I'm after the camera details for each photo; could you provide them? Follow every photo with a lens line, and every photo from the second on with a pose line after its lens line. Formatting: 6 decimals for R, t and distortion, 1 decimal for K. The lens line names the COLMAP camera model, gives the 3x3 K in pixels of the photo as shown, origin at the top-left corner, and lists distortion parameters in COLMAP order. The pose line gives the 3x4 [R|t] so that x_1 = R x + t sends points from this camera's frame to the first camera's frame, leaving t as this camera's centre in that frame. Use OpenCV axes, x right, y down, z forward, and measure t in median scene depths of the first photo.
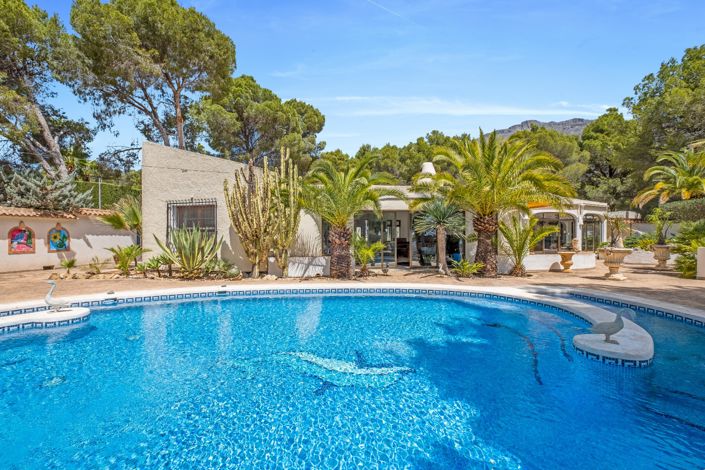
lens RADIAL K [[319.1, 0, 352.9], [0, 319.1, 233.9], [0, 0, 1]] dist [0.004454, -0.001059]
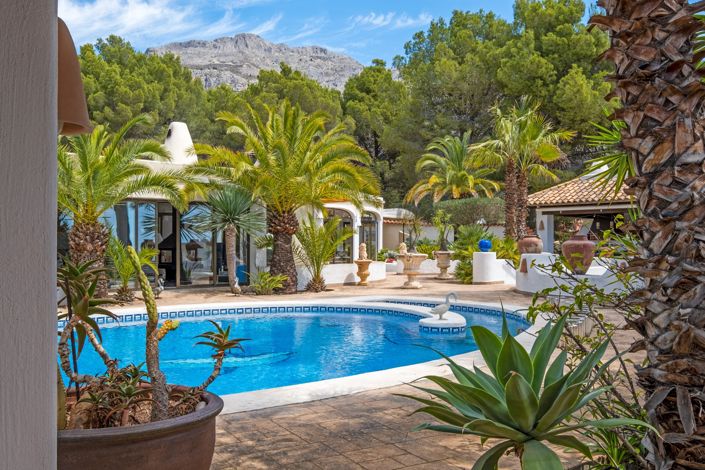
lens RADIAL K [[658.9, 0, 355.3], [0, 658.9, 190.8], [0, 0, 1]] dist [0.055526, 0.000000]
pose [[0.783142, 0.053162, 0.619567, -0.231366], [-0.009780, 0.997269, -0.073209, 0.002104], [-0.621766, 0.051273, 0.781523, -0.181884]]
